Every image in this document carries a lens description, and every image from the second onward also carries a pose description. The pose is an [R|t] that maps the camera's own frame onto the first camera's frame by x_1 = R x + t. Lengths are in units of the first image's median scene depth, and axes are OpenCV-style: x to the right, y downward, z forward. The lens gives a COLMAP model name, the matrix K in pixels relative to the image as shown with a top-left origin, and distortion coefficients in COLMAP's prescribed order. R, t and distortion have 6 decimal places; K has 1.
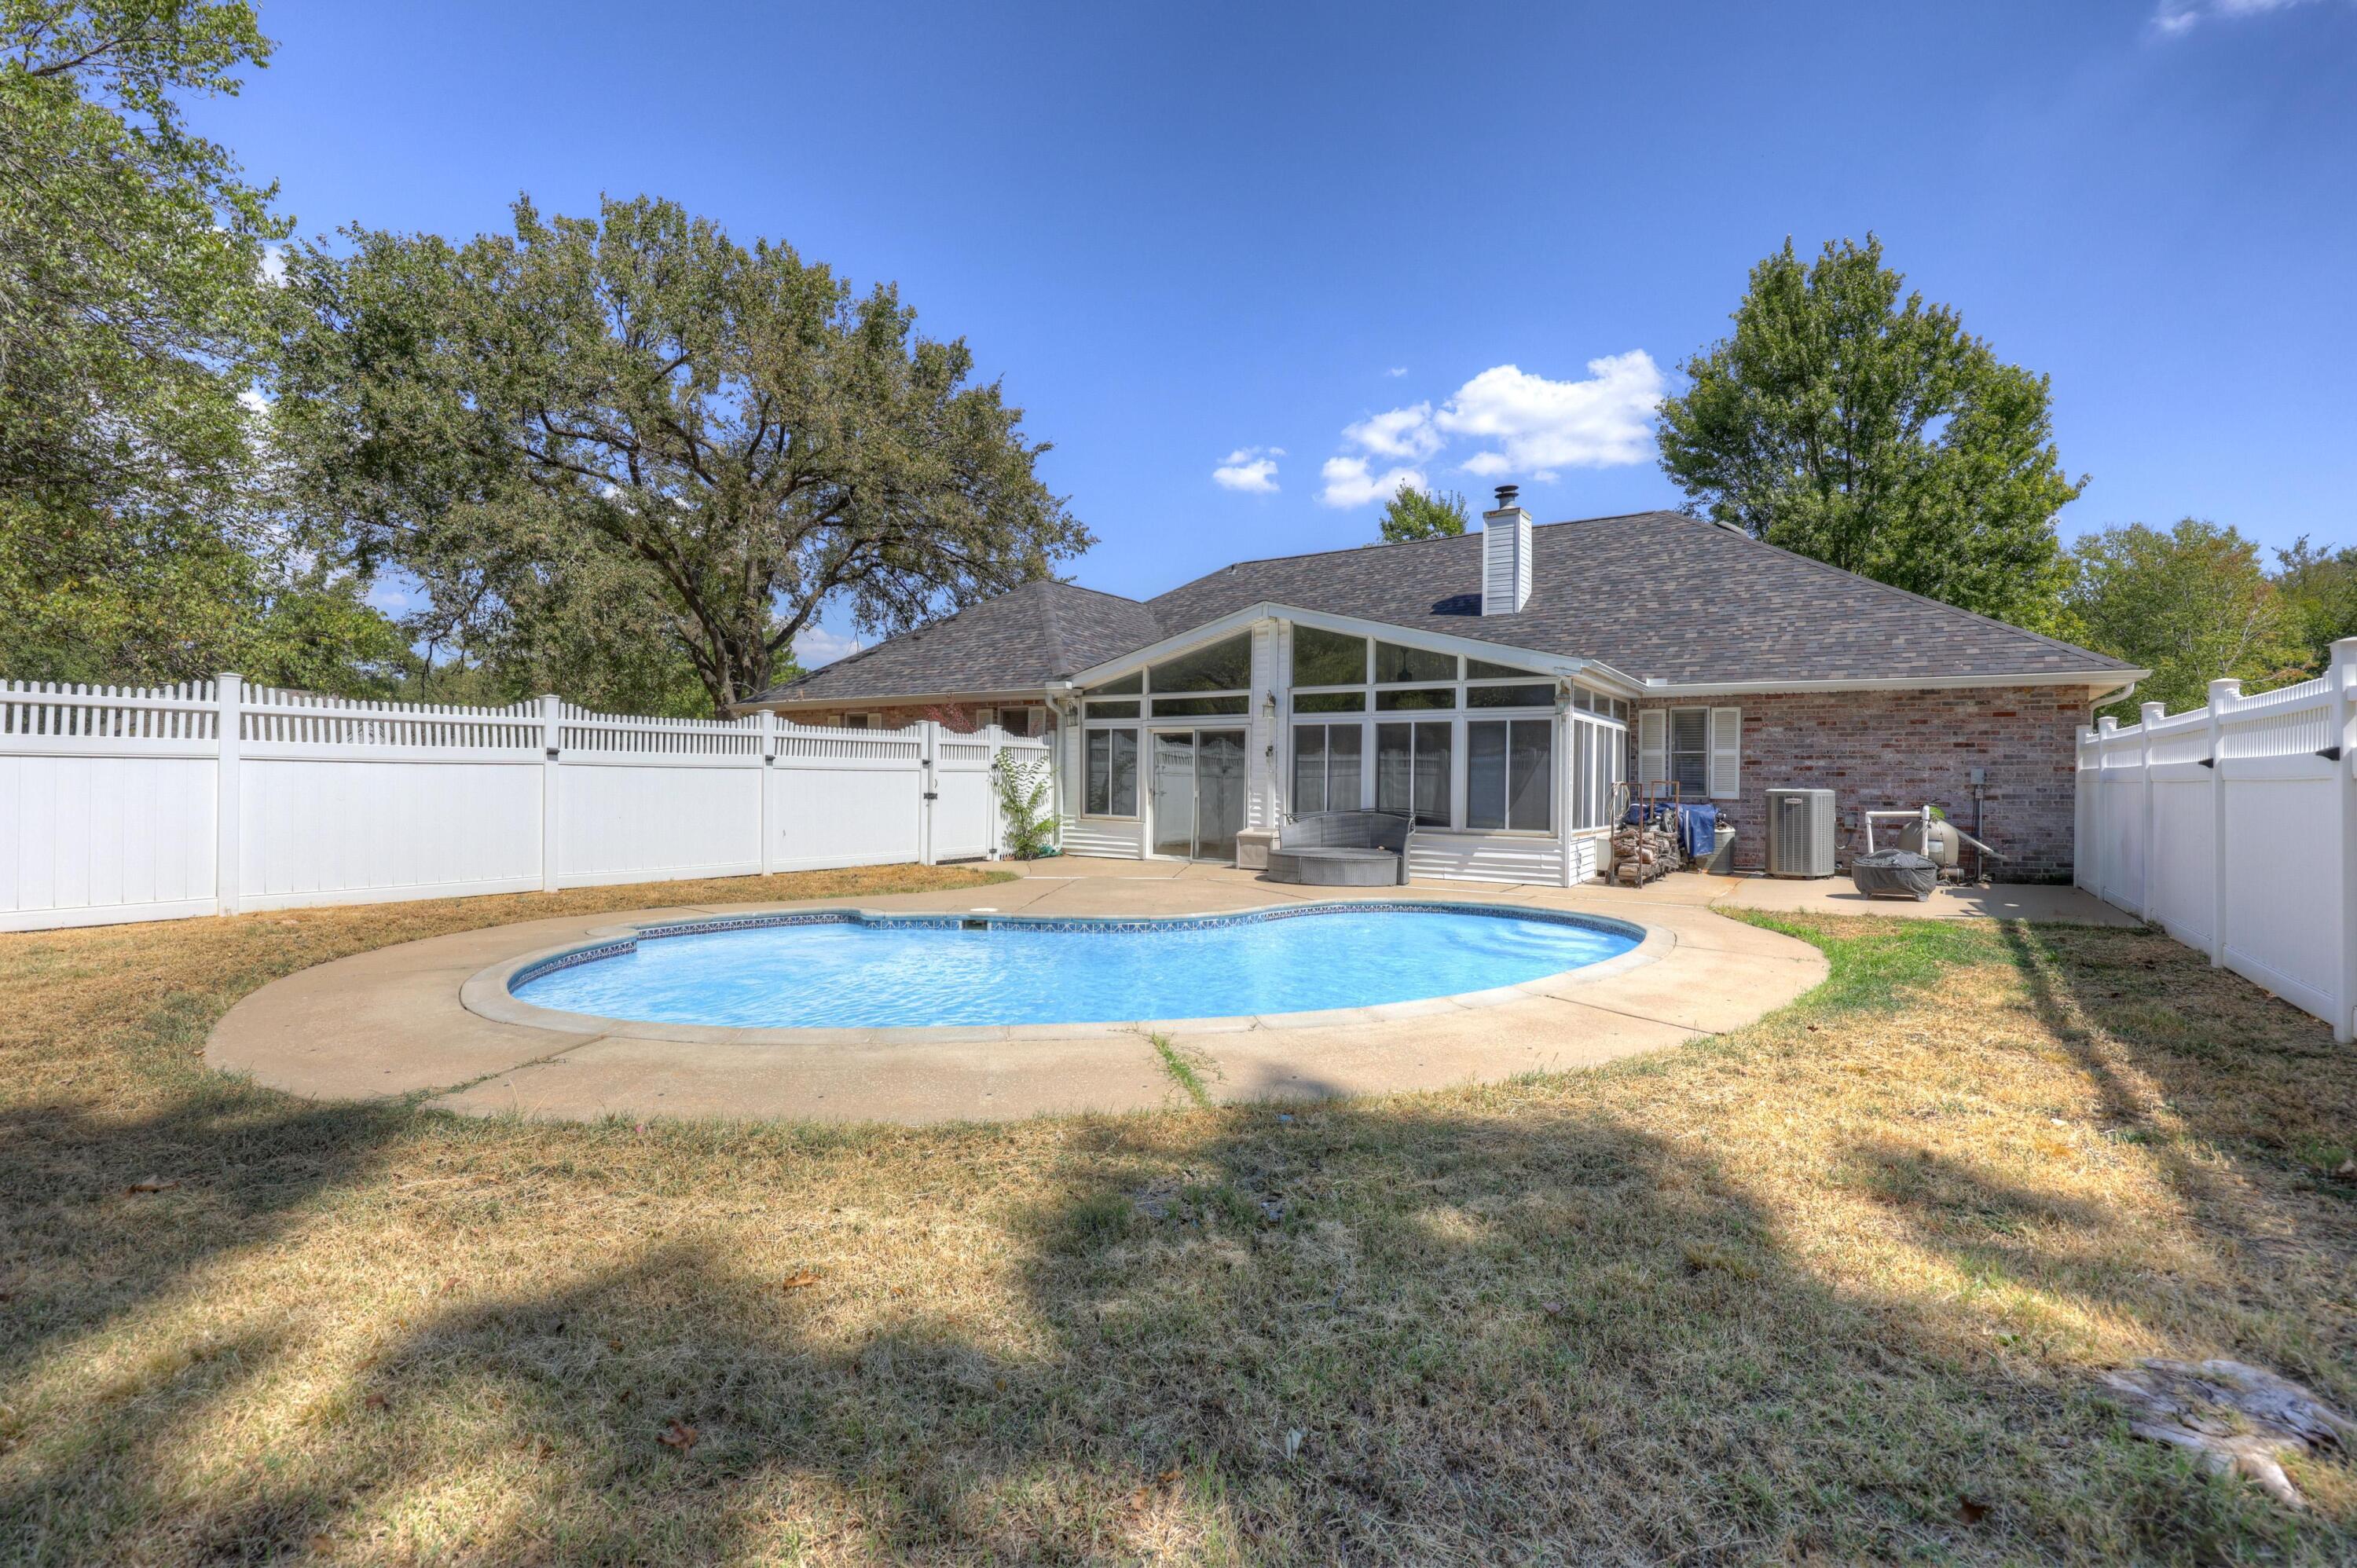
lens RADIAL K [[1046.2, 0, 1198.9], [0, 1046.2, 780.0], [0, 0, 1]] dist [-0.001212, 0.002004]
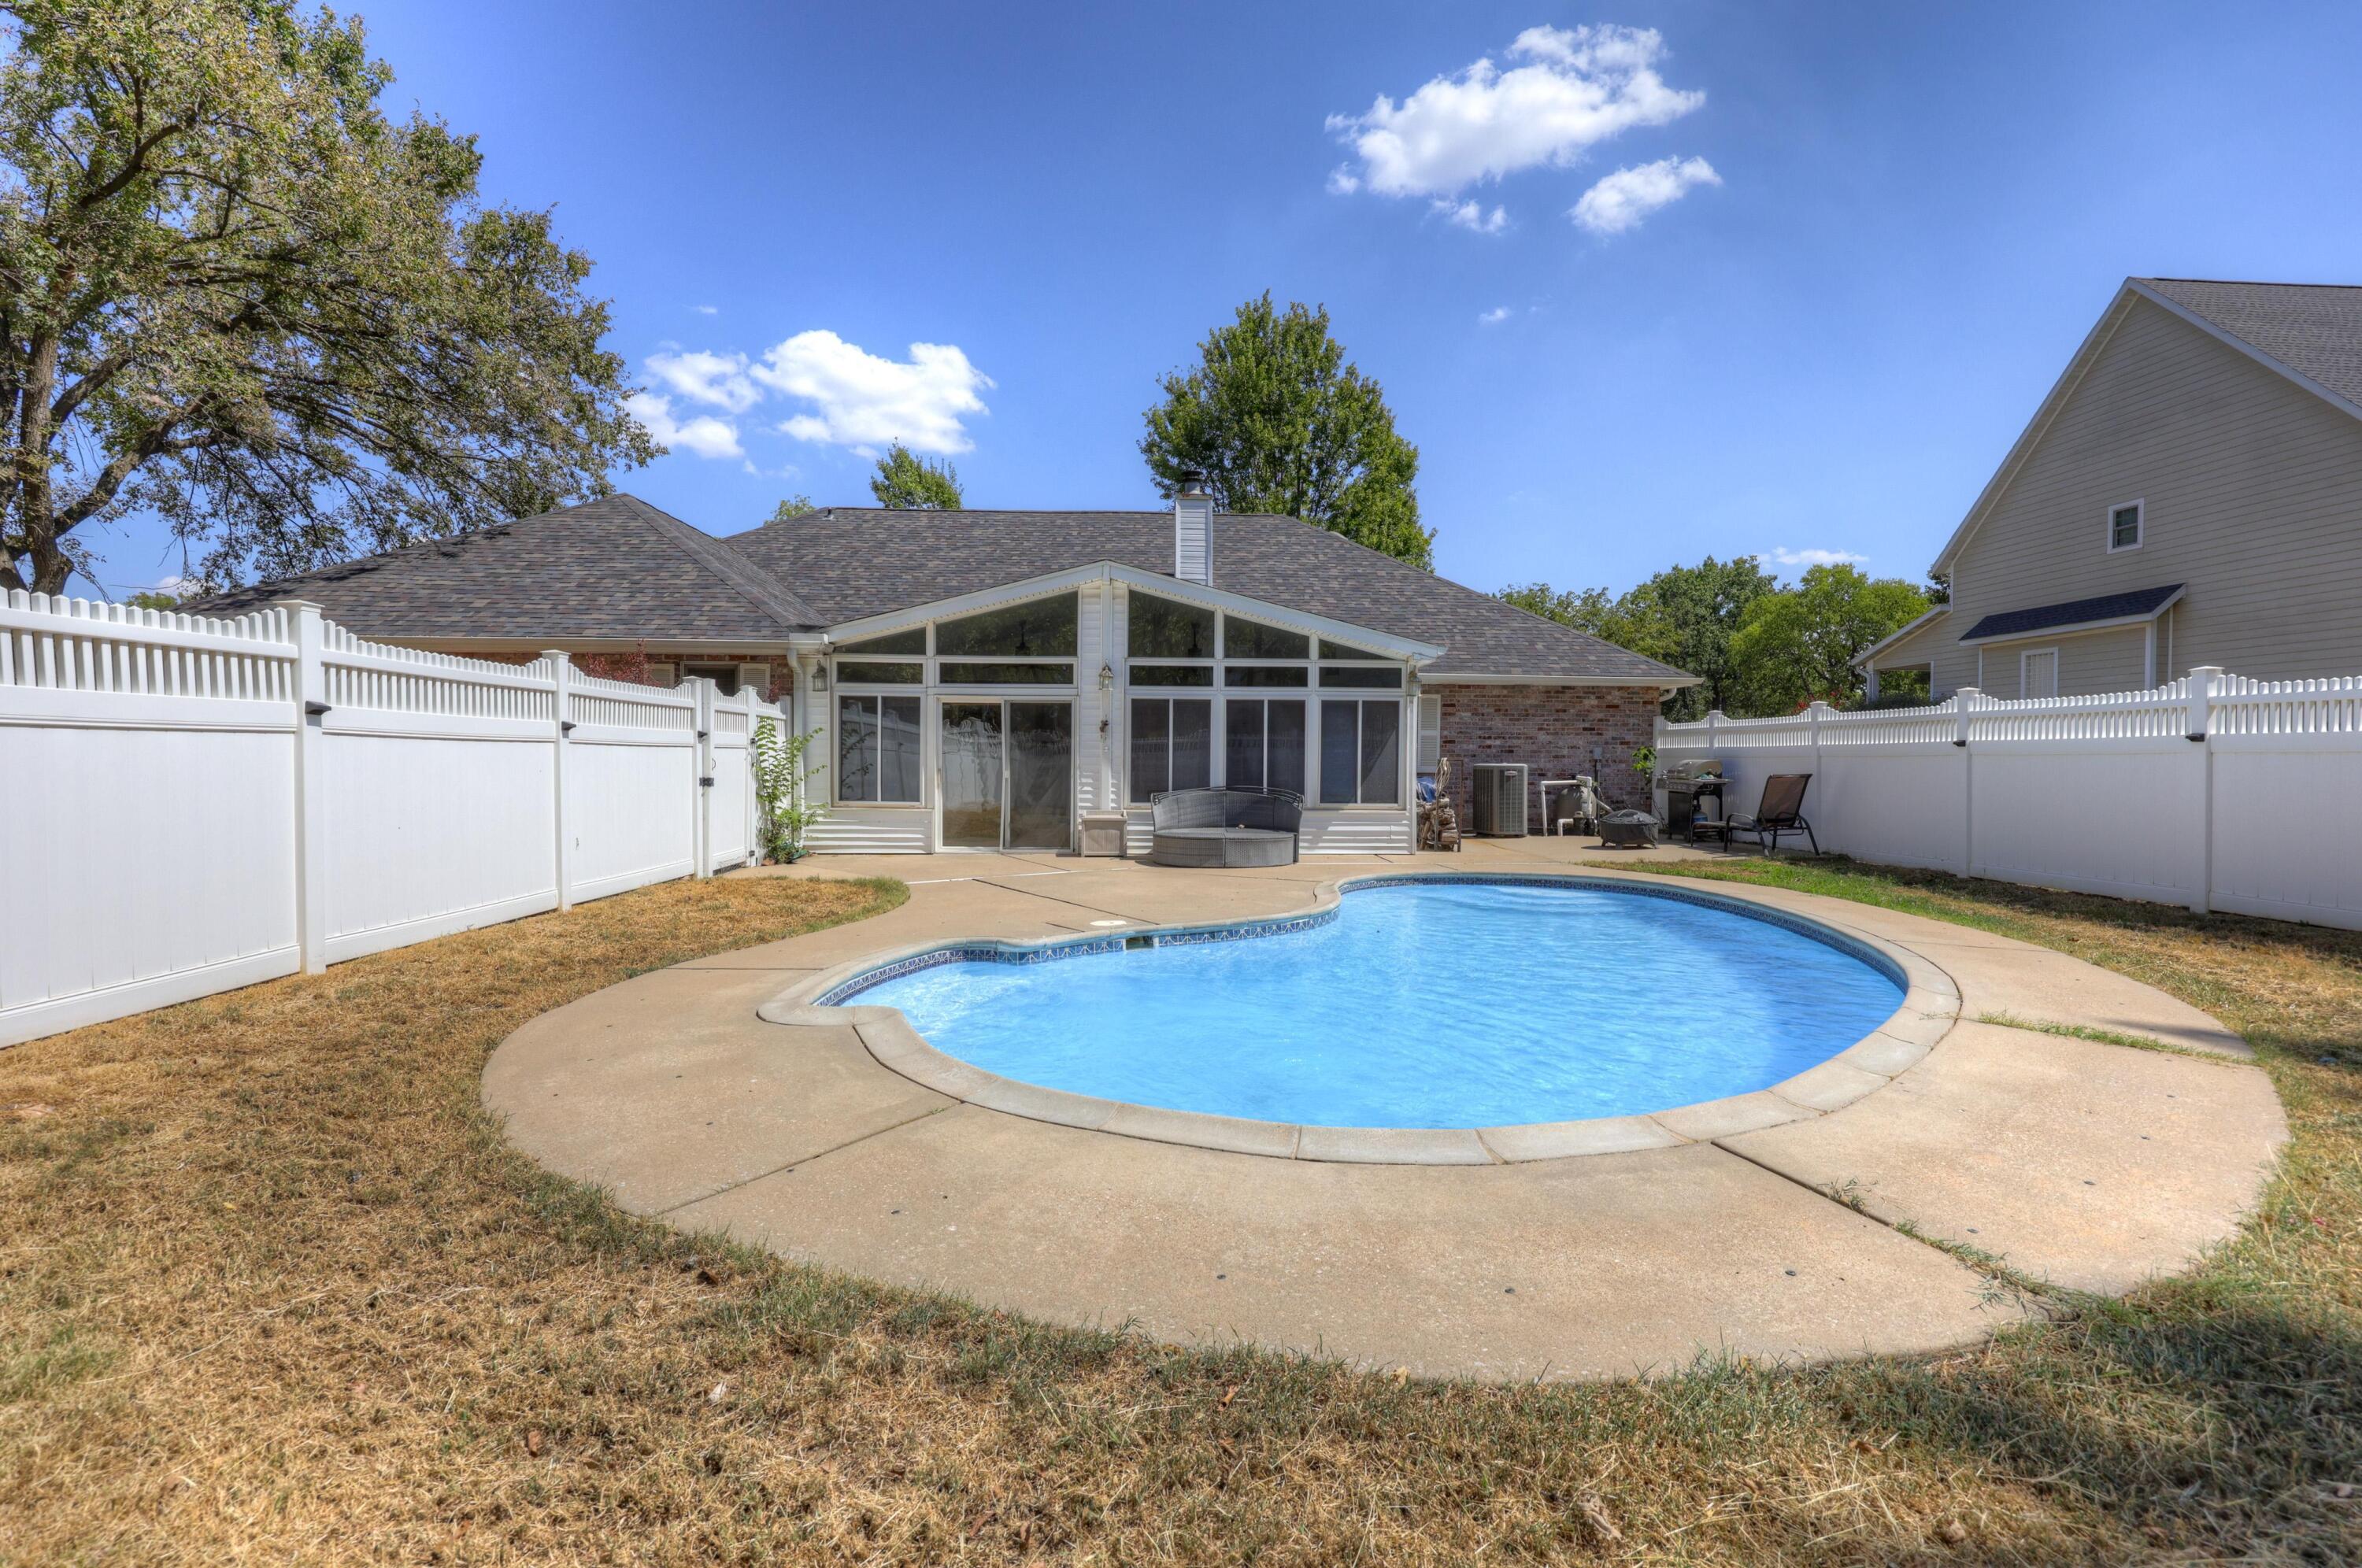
lens RADIAL K [[1048.4, 0, 1183.5], [0, 1048.4, 779.4], [0, 0, 1]] dist [-0.001212, 0.002004]
pose [[0.801318, -0.015831, 0.598029, -0.426647], [0.003844, 0.999765, 0.021314, -0.000520], [-0.598226, -0.014781, 0.801191, 0.227158]]
